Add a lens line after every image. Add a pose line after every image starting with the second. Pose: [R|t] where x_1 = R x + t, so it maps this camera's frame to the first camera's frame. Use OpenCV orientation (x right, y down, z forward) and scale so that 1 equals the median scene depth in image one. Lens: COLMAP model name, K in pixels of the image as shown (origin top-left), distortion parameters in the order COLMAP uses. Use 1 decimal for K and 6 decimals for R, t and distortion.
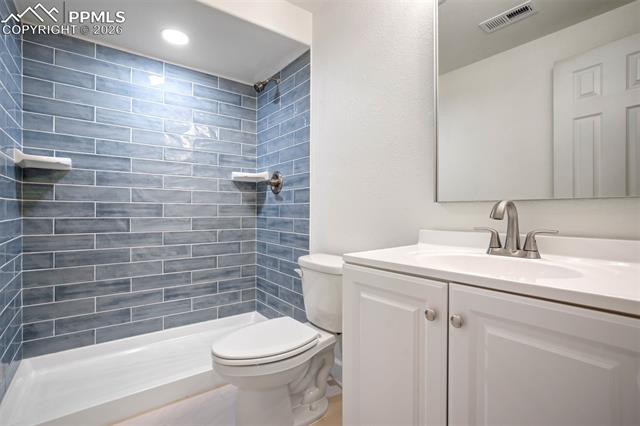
lens RADIAL K [[298.6, 0, 316.1], [0, 298.6, 213.1], [0, 0, 1]] dist [-0.043104, 0.023226]
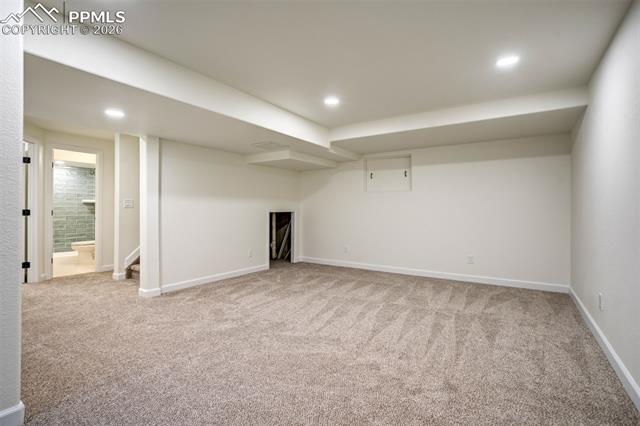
lens RADIAL K [[294.3, 0, 318.8], [0, 294.3, 210.9], [0, 0, 1]] dist [-0.009515, 0.000146]
pose [[0.946991, 0.000573, 0.321260, 1.007387], [-0.001112, 0.999998, 0.001494, -0.038758], [-0.321259, -0.001773, 0.946990, -2.499796]]
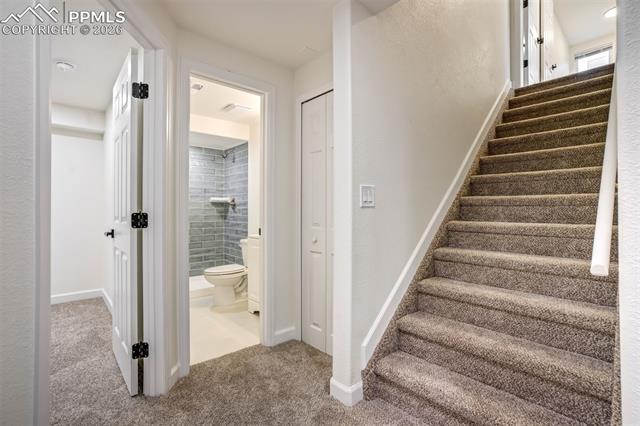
lens RADIAL K [[298.6, 0, 316.1], [0, 298.6, 213.1], [0, 0, 1]] dist [-0.043104, 0.023226]
pose [[0.997089, -0.002290, 0.076208, 0.252124], [0.002111, 0.999995, 0.002428, -0.044358], [-0.076213, -0.002261, 0.997089, -0.970594]]
